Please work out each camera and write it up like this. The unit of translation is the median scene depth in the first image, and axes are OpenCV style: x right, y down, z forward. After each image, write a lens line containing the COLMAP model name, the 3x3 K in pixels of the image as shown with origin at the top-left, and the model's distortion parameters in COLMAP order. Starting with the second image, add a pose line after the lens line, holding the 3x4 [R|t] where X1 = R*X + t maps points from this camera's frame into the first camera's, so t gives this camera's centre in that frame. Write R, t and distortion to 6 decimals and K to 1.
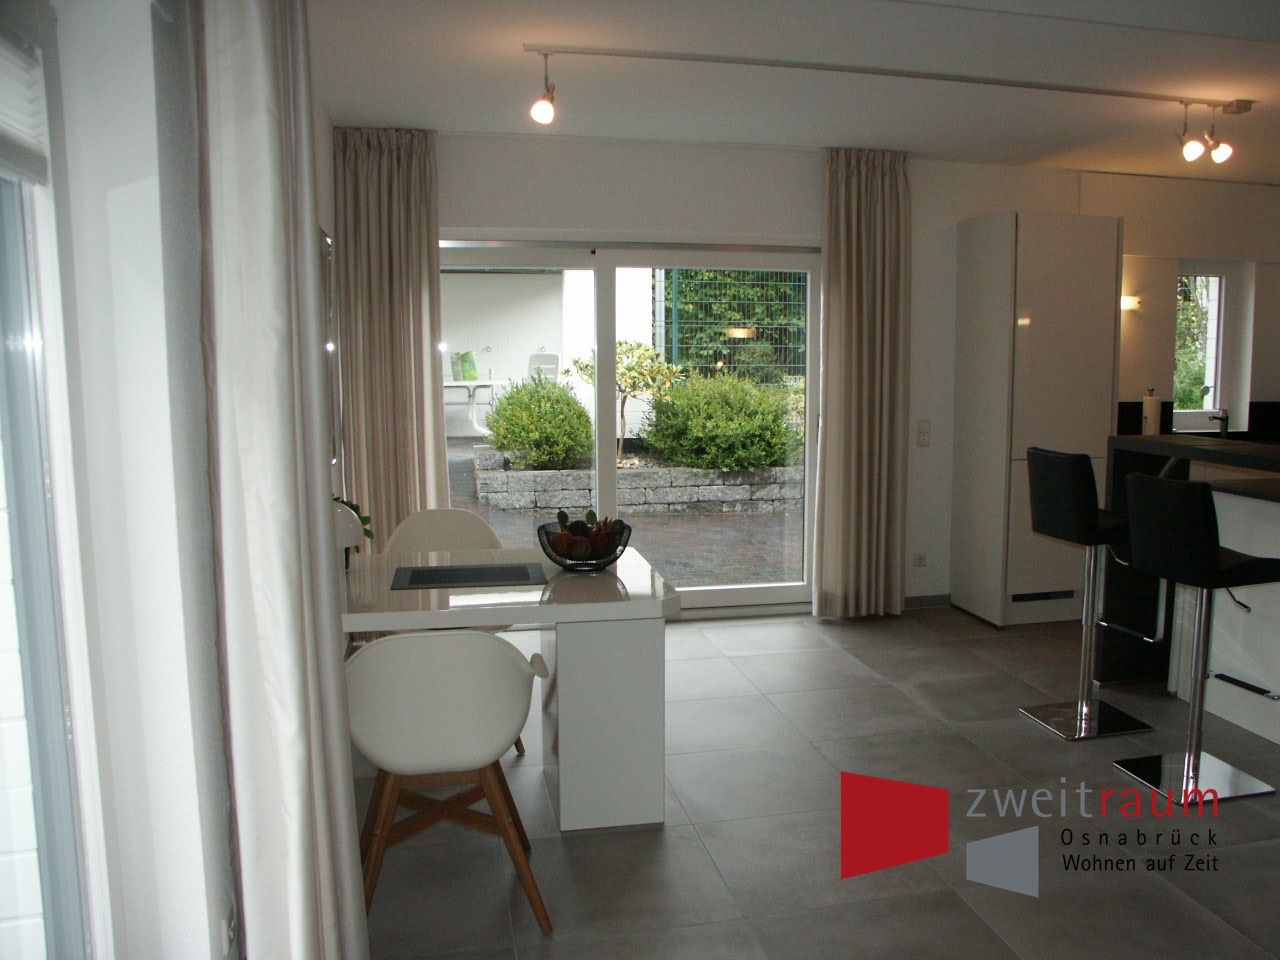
lens RADIAL K [[1095.5, 0, 700.0], [0, 1095.5, 482.3], [0, 0, 1]] dist [-0.191004, 0.184233]
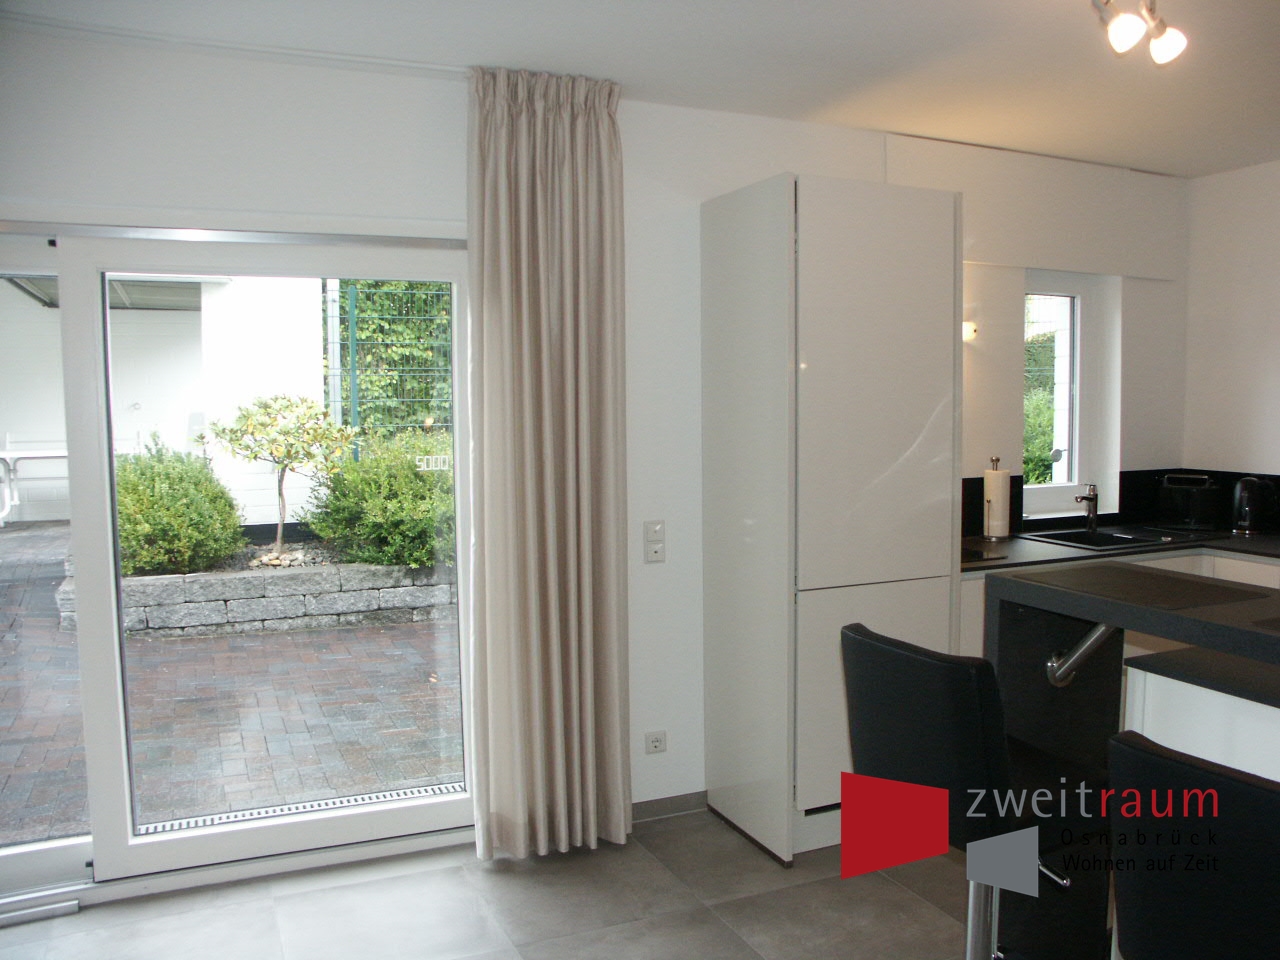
lens RADIAL K [[1095.5, 0, 700.0], [0, 1095.5, 482.3], [0, 0, 1]] dist [-0.191004, 0.184233]
pose [[0.978305, -0.022904, 0.205898, 0.074099], [0.031815, 0.998690, -0.040075, -0.038099], [-0.204710, 0.045756, 0.977753, 0.273531]]
